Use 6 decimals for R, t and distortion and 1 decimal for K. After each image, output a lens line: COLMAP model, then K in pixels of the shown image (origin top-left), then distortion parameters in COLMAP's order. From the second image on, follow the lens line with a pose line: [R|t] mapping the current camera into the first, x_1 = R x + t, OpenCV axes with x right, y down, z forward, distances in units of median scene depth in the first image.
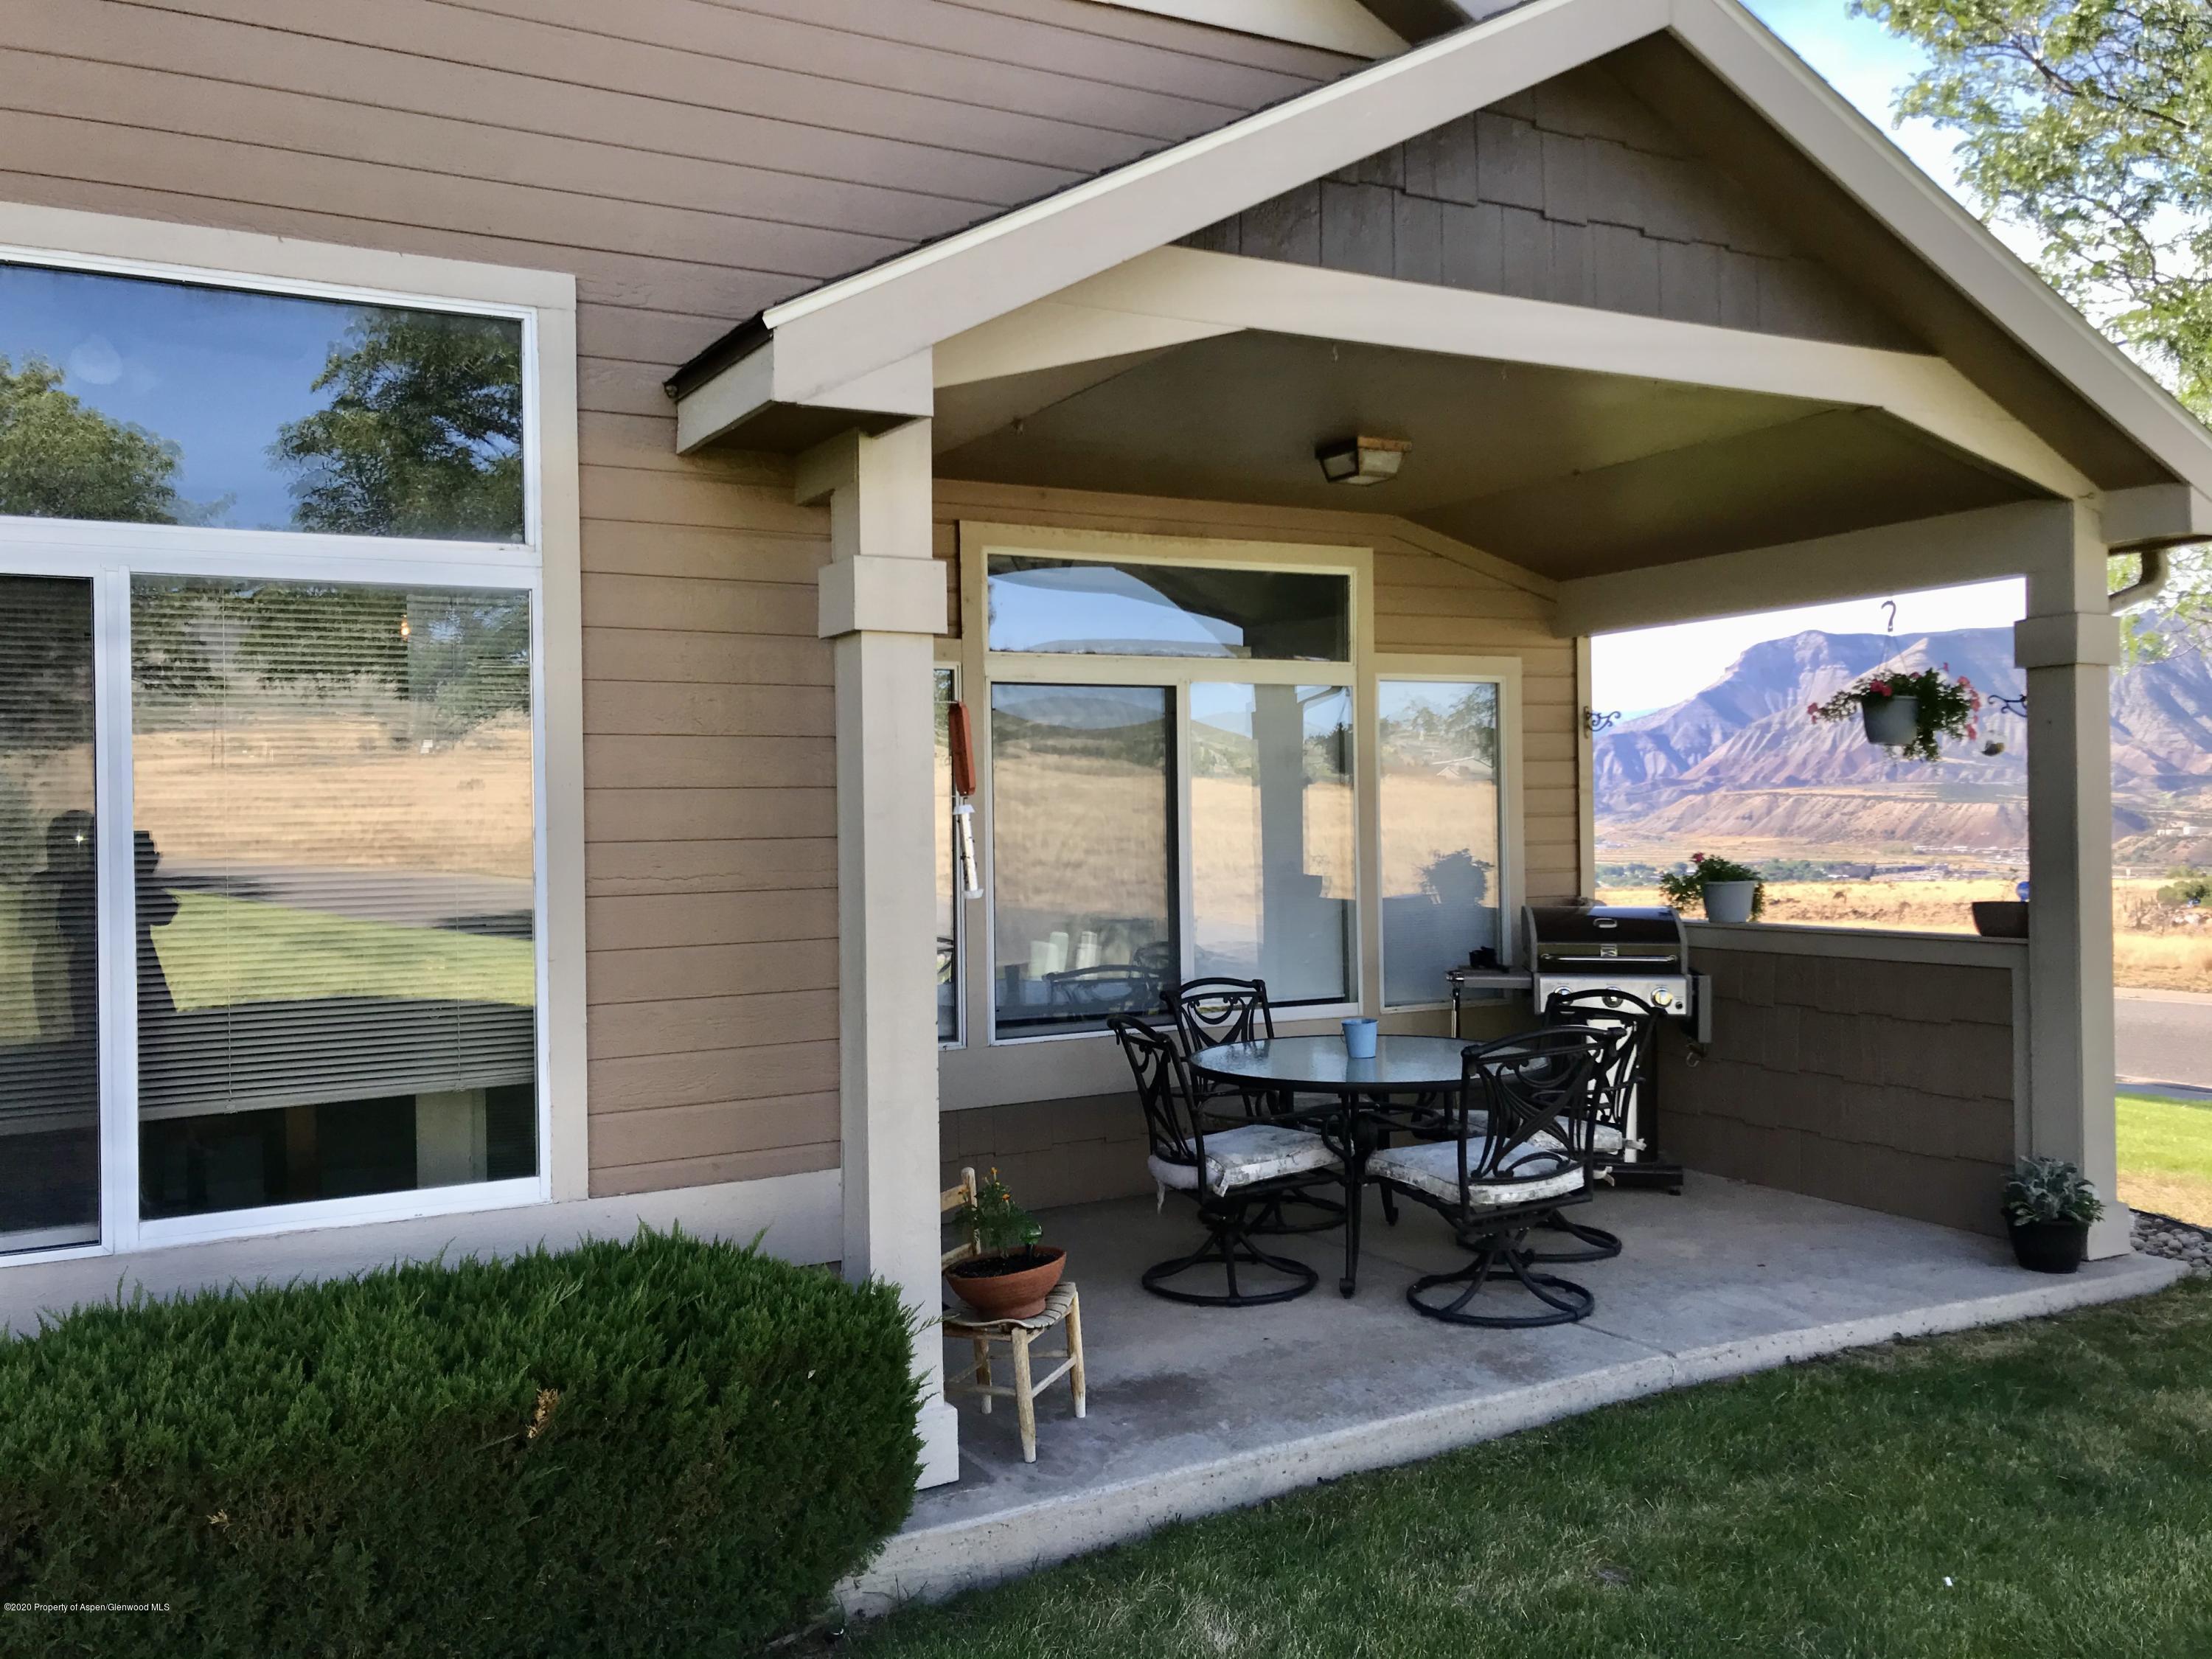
lens RADIAL K [[1799.9, 0, 1087.2], [0, 1799.9, 827.5], [0, 0, 1]] dist [0.035883, -0.028953]
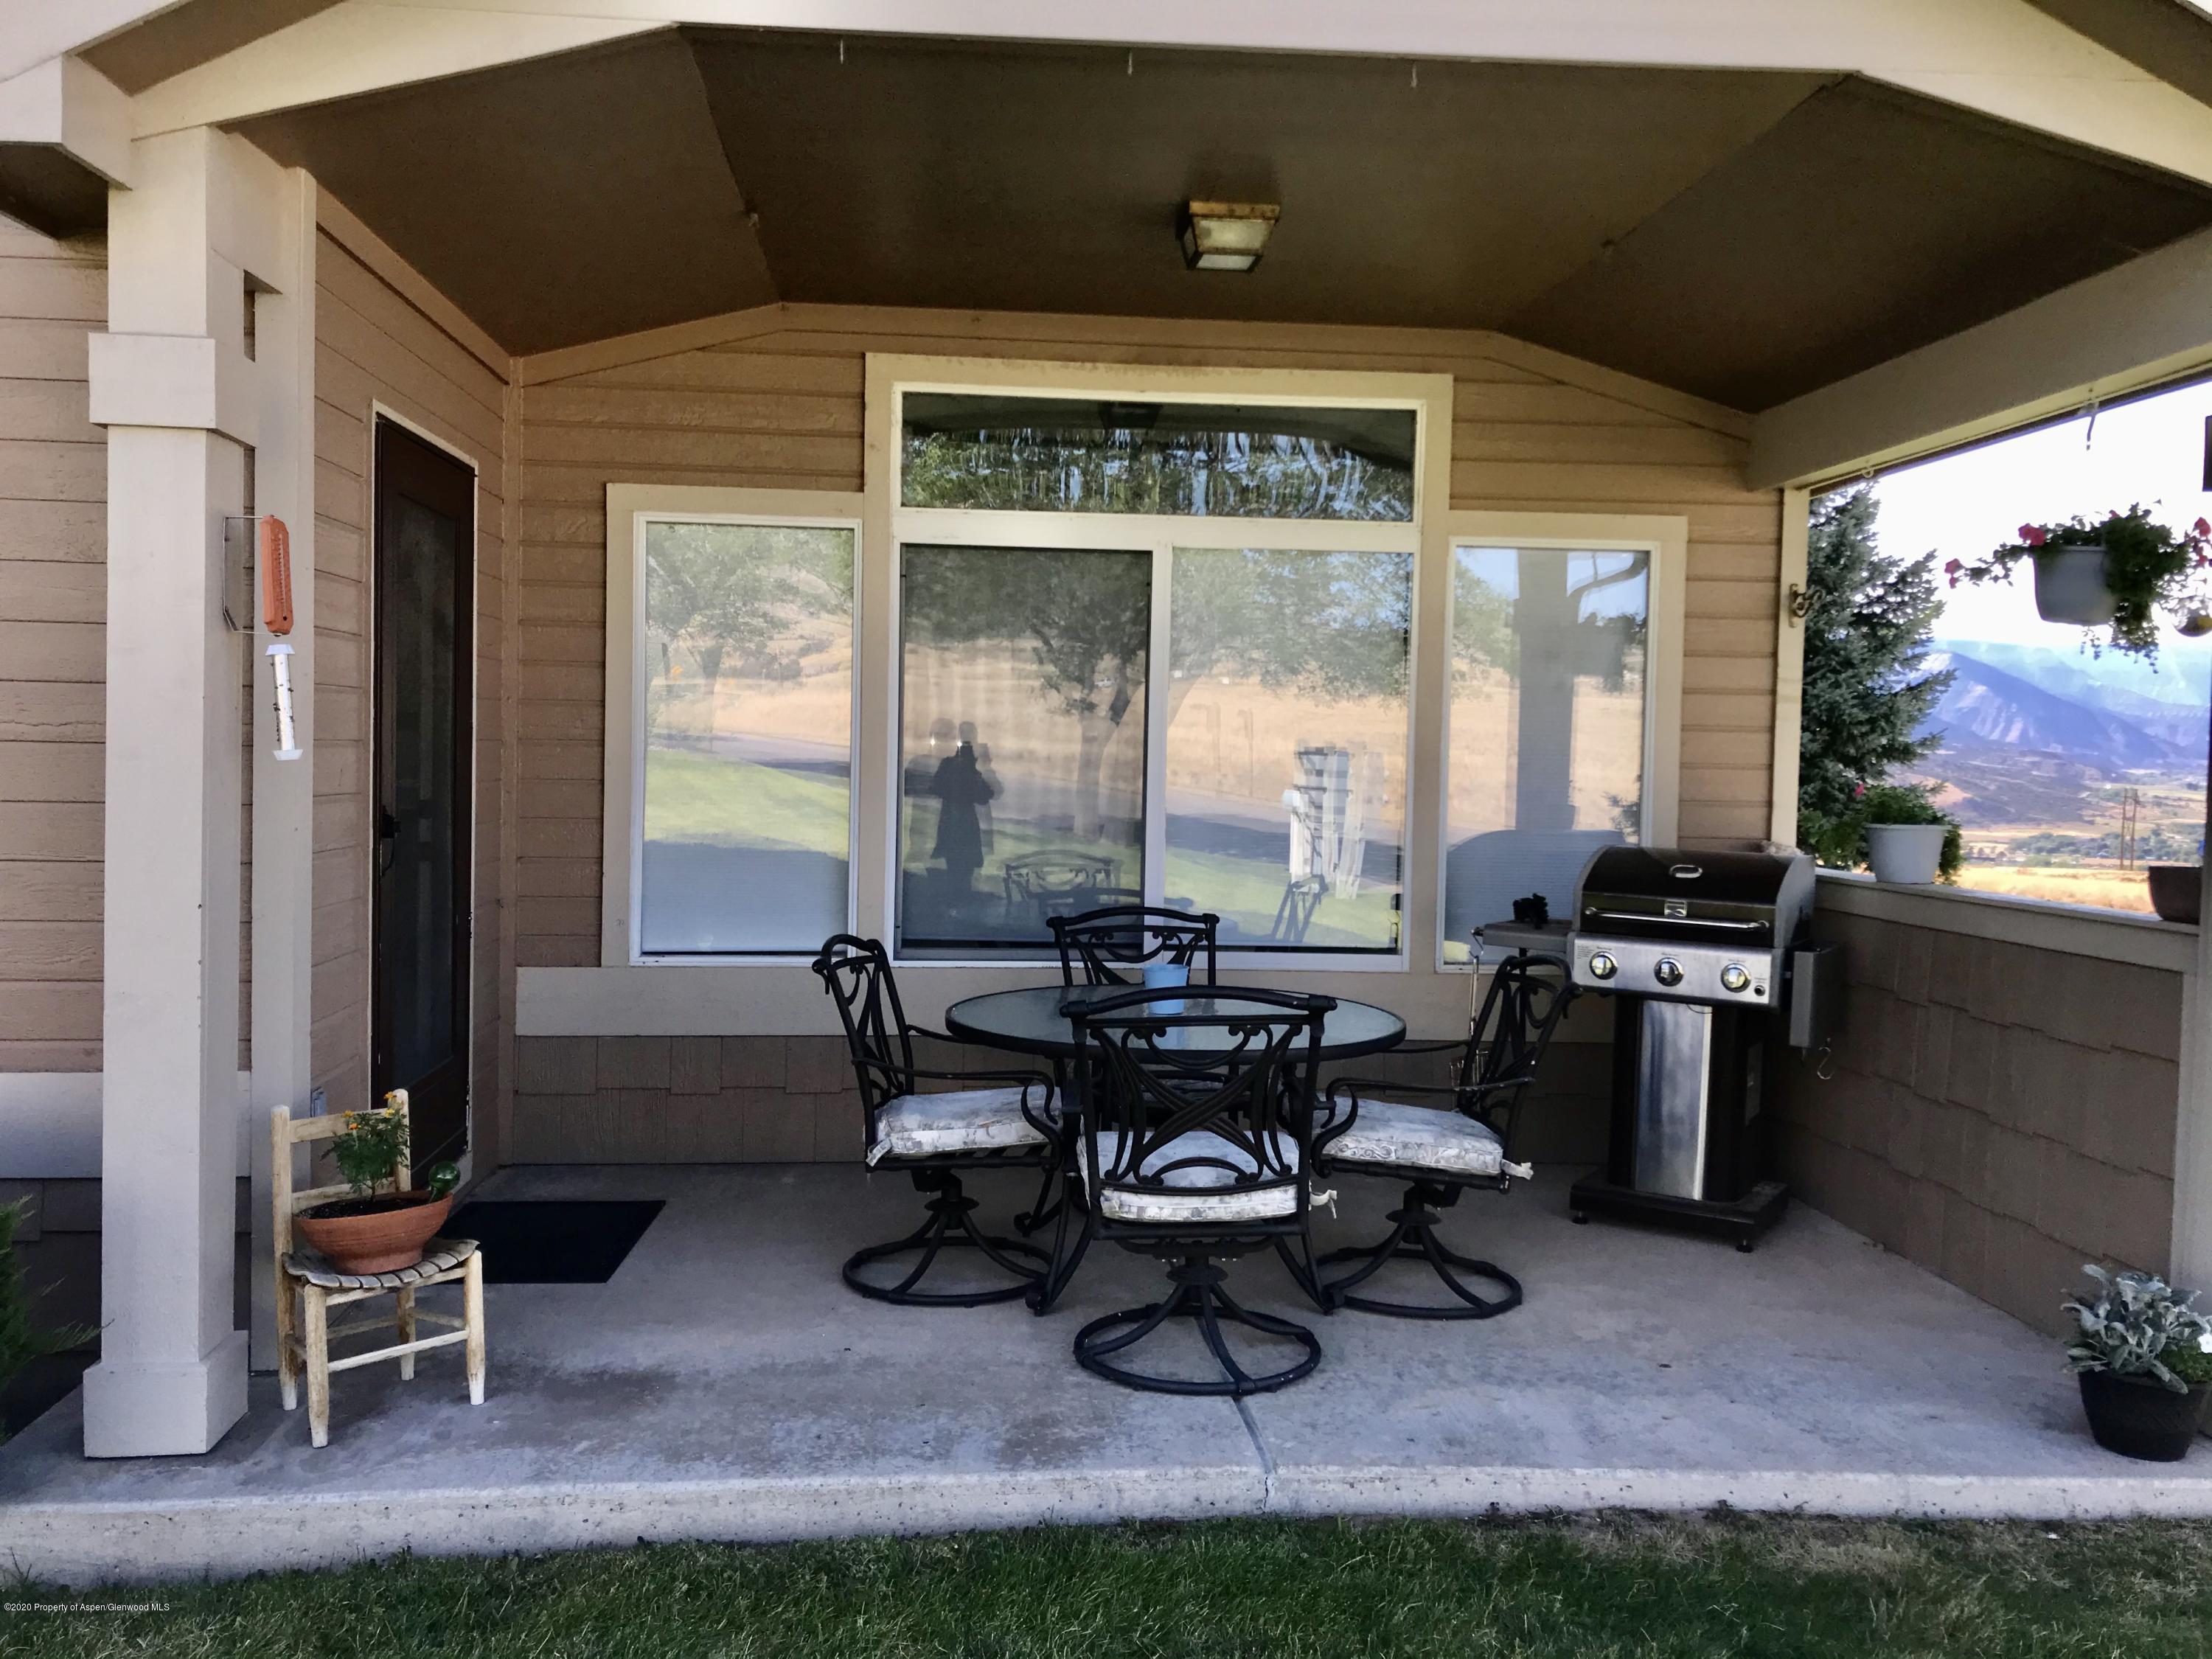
lens RADIAL K [[1799.9, 0, 1108.8], [0, 1799.9, 825.2], [0, 0, 1]] dist [0.035883, -0.028953]
pose [[0.913853, 0.051282, -0.402793, 0.503325], [-0.037782, 0.998428, 0.041397, 0.017873], [0.404283, -0.022612, 0.914354, 0.326835]]
